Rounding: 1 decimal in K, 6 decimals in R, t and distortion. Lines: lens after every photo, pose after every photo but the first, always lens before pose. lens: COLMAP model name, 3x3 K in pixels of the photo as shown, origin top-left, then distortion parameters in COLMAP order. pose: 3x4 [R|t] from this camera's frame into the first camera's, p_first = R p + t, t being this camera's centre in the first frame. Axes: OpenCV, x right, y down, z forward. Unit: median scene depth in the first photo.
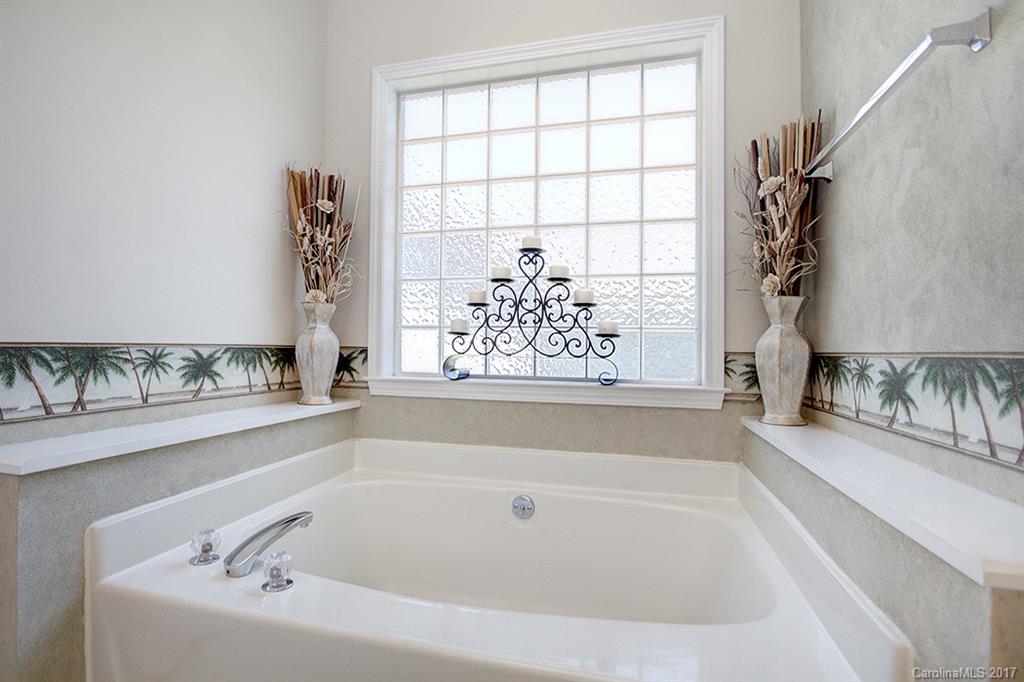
lens RADIAL K [[471.5, 0, 512.5], [0, 471.5, 345.0], [0, 0, 1]] dist [-0.018374, 0.000957]
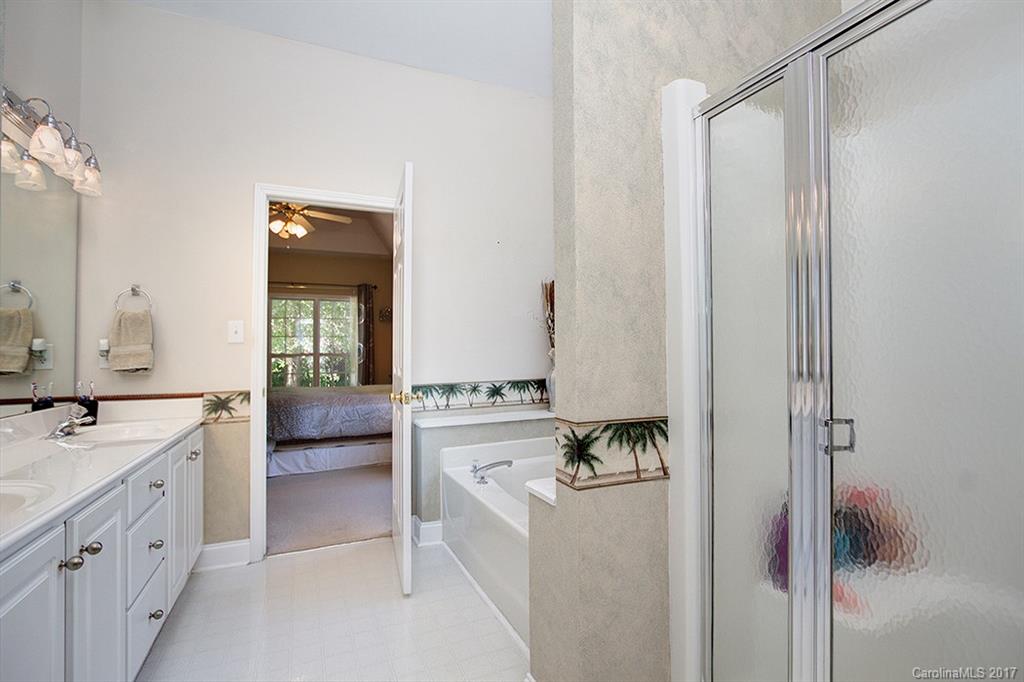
lens RADIAL K [[471.5, 0, 515.3], [0, 471.5, 343.8], [0, 0, 1]] dist [-0.018374, 0.000957]
pose [[0.618359, -0.024942, -0.785500, 1.200435], [0.026244, 0.999594, -0.011080, -0.156905], [0.785457, -0.013764, 0.618763, -0.309245]]
